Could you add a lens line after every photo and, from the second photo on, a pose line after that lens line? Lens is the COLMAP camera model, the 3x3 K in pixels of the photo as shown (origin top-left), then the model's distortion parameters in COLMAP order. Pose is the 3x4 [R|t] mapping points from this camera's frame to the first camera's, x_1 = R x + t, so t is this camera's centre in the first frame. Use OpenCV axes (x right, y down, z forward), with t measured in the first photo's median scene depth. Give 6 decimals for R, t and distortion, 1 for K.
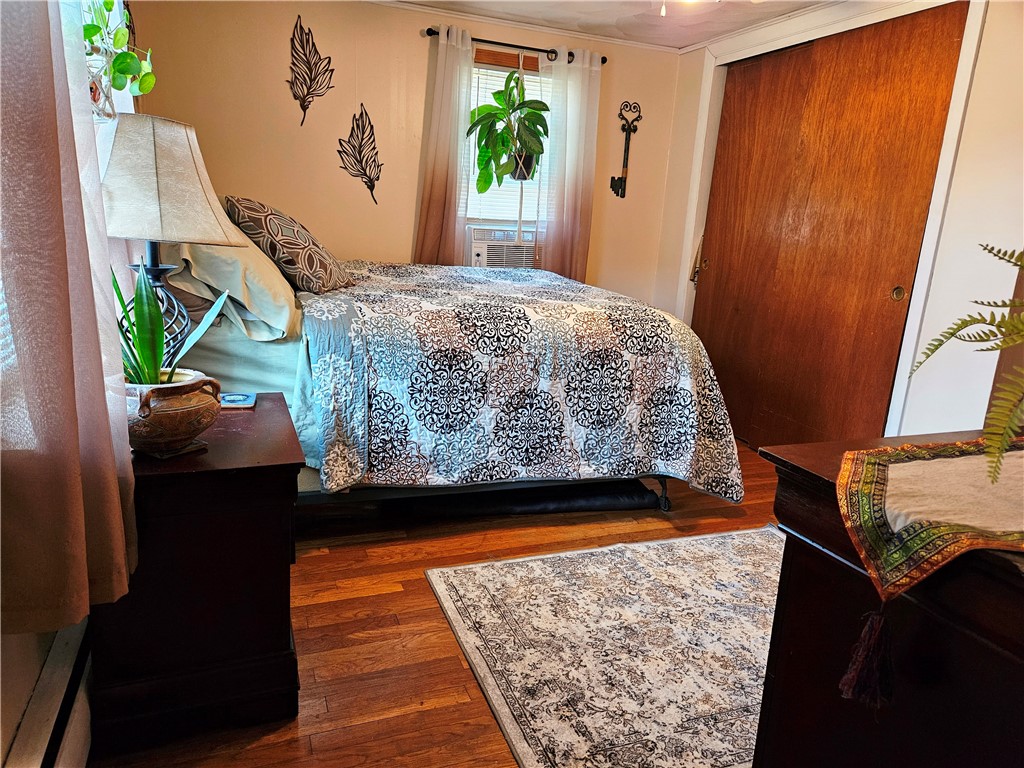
lens RADIAL K [[684.9, 0, 513.1], [0, 684.9, 380.3], [0, 0, 1]] dist [0.070765, -0.058611]
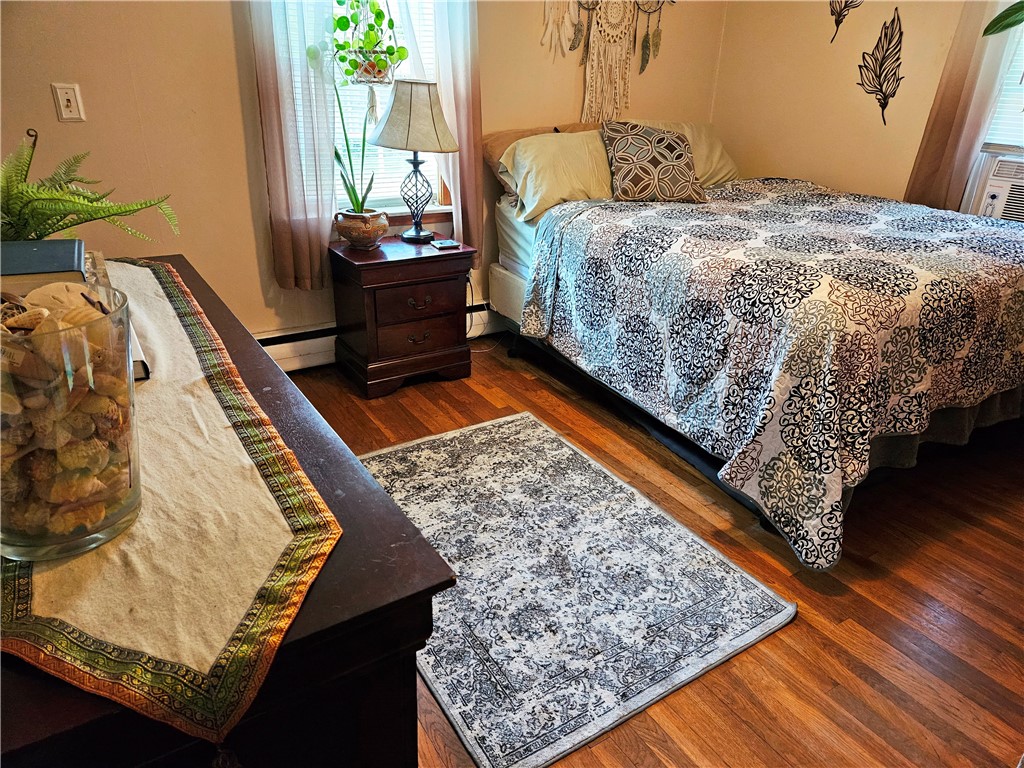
lens RADIAL K [[684.9, 0, 515.6], [0, 684.9, 387.0], [0, 0, 1]] dist [0.070765, -0.058611]
pose [[0.192606, 0.359678, -0.912981, 0.951578], [-0.244303, 0.918682, 0.310385, -0.159834], [0.950378, 0.163262, 0.264814, 0.538369]]
